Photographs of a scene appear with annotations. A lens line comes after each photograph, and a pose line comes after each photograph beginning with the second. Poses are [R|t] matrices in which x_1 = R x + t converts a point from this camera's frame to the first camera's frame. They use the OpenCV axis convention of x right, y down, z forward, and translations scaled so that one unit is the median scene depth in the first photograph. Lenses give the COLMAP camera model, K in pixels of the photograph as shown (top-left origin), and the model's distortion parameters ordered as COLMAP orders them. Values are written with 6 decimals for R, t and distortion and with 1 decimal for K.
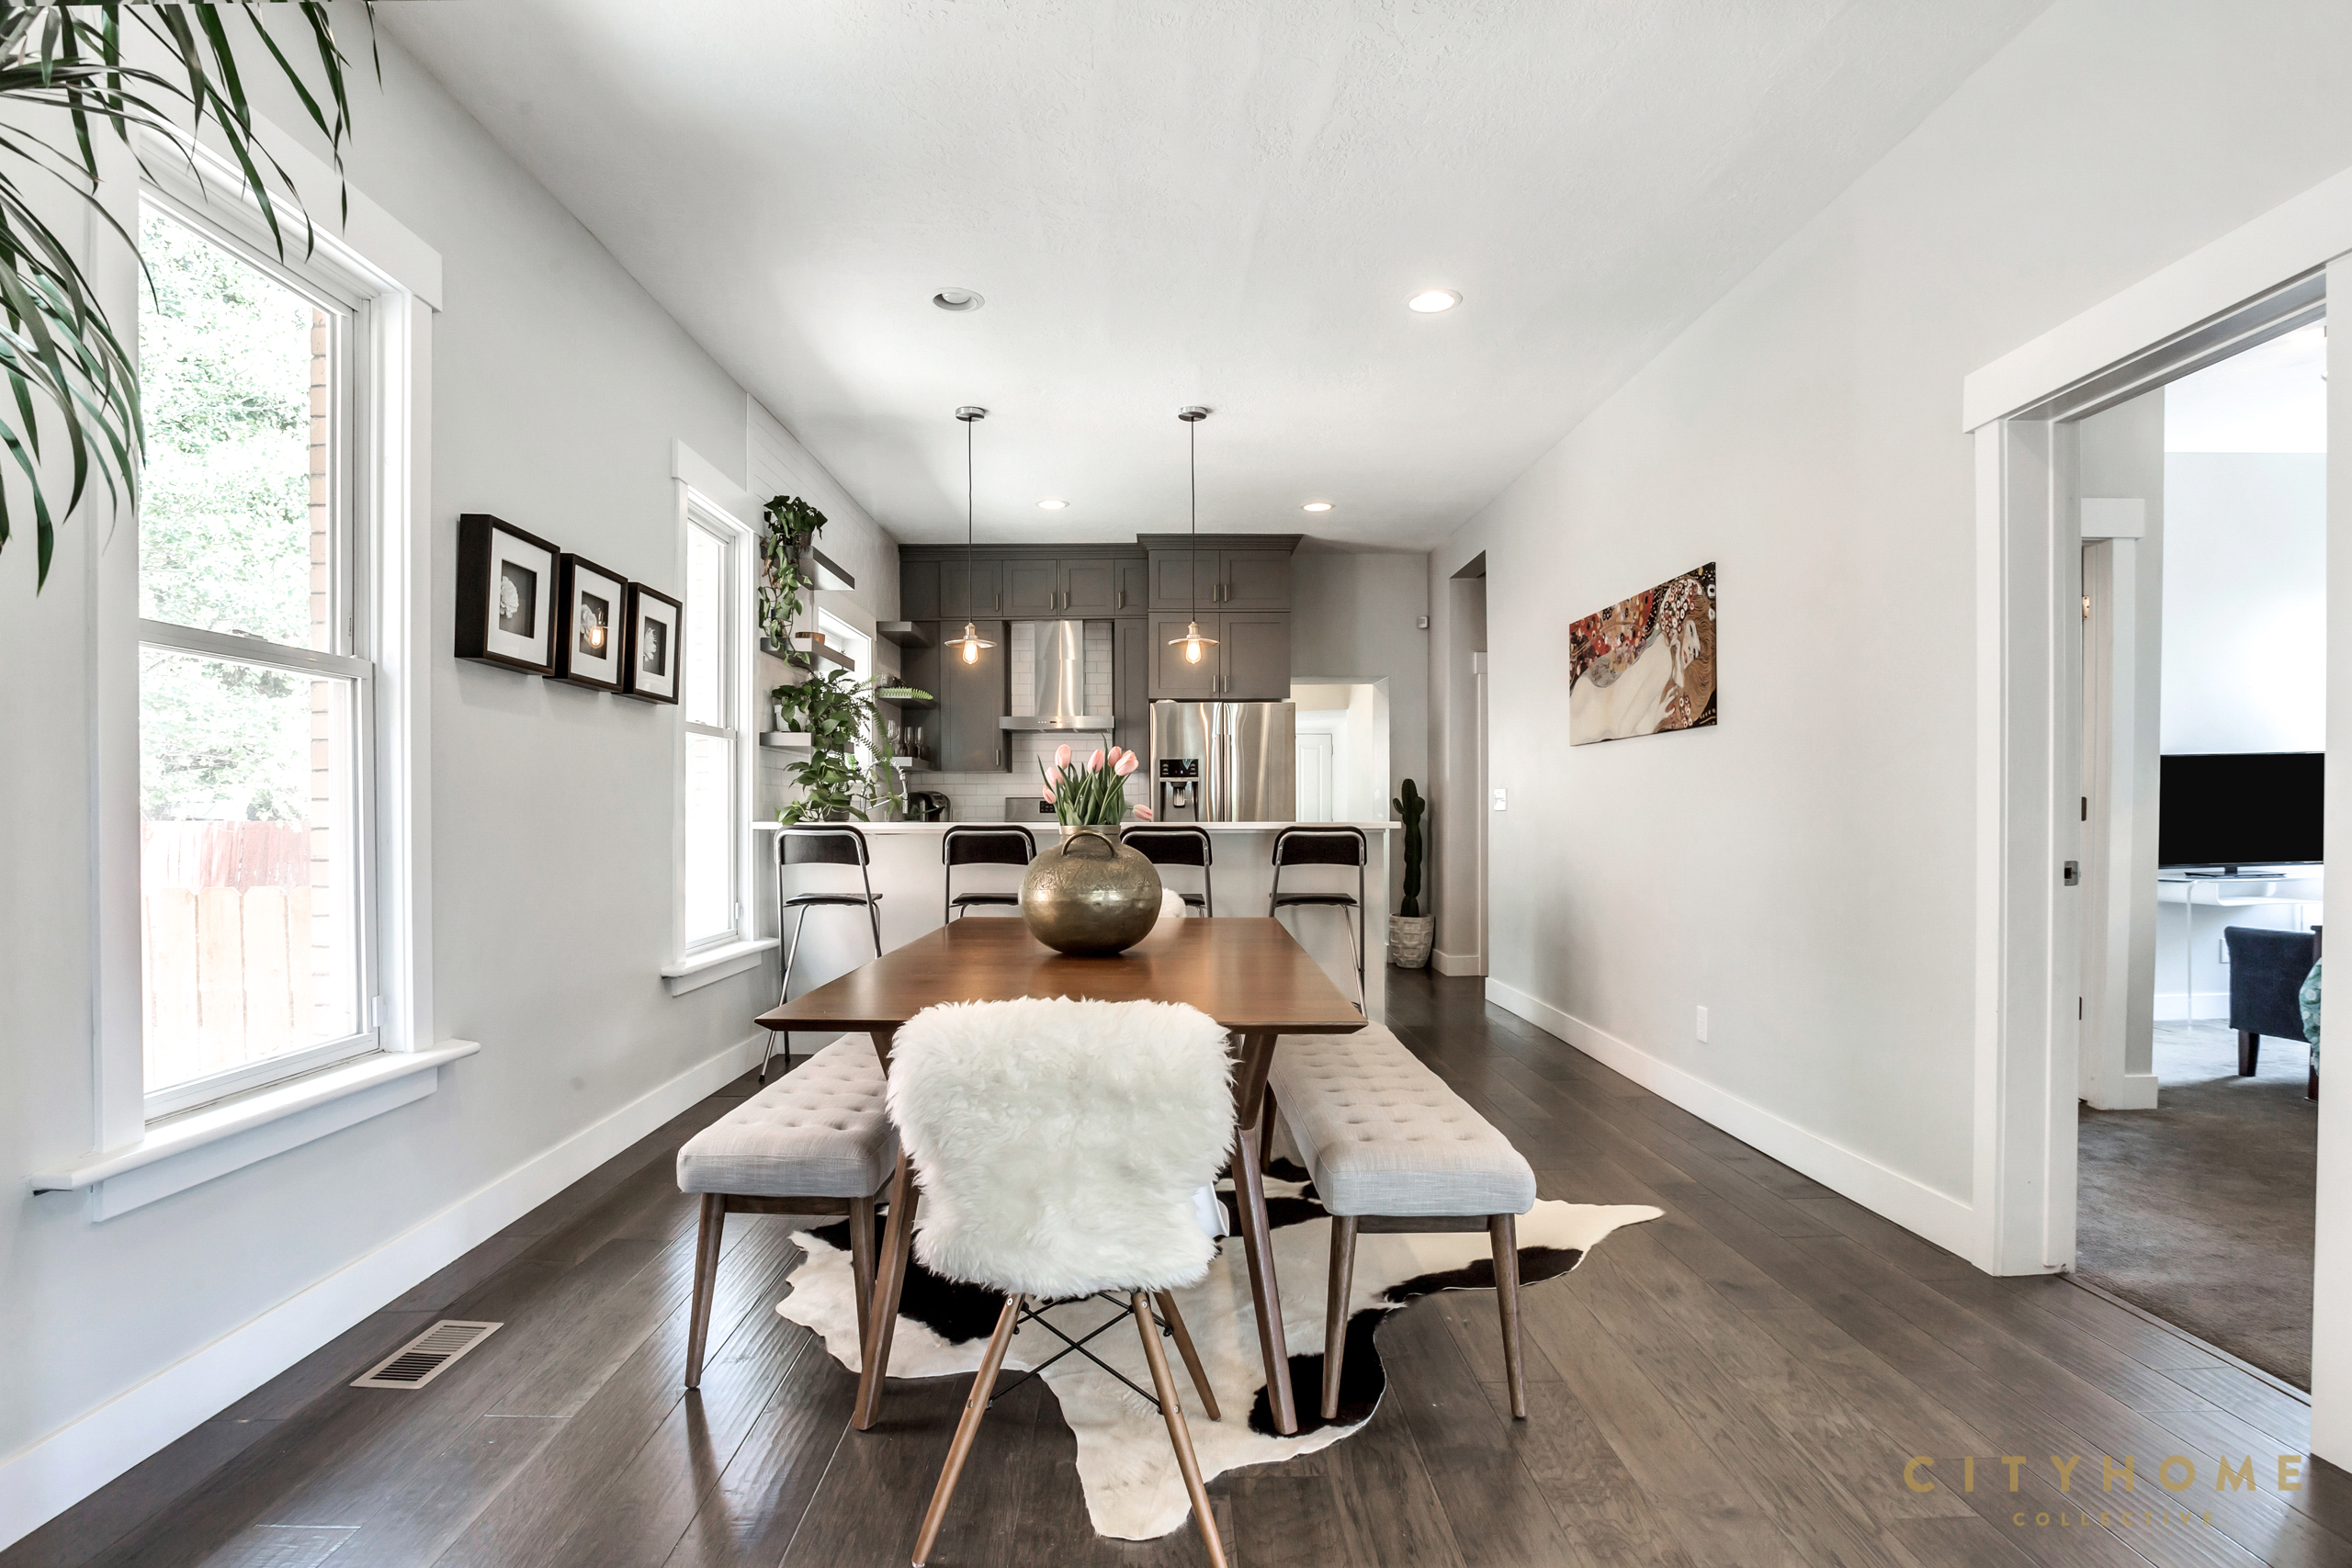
lens RADIAL K [[1222.8, 0, 1176.0], [0, 1222.8, 784.0], [0, 0, 1]] dist [0.000135, -0.000002]
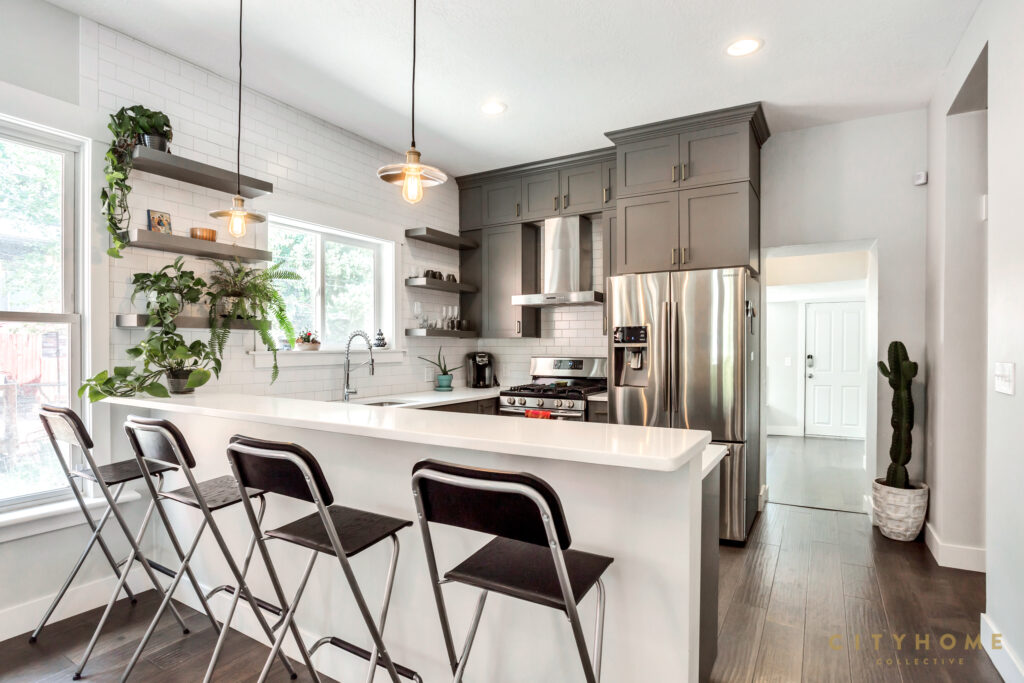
lens RADIAL K [[528.3, 0, 512.0], [0, 528.3, 341.5], [0, 0, 1]] dist [-0.000869, -0.000506]
pose [[0.851824, 0.002178, -0.523823, 0.151035], [0.004215, 0.999930, 0.011012, -0.010442], [0.523811, -0.011588, 0.851756, 0.489908]]
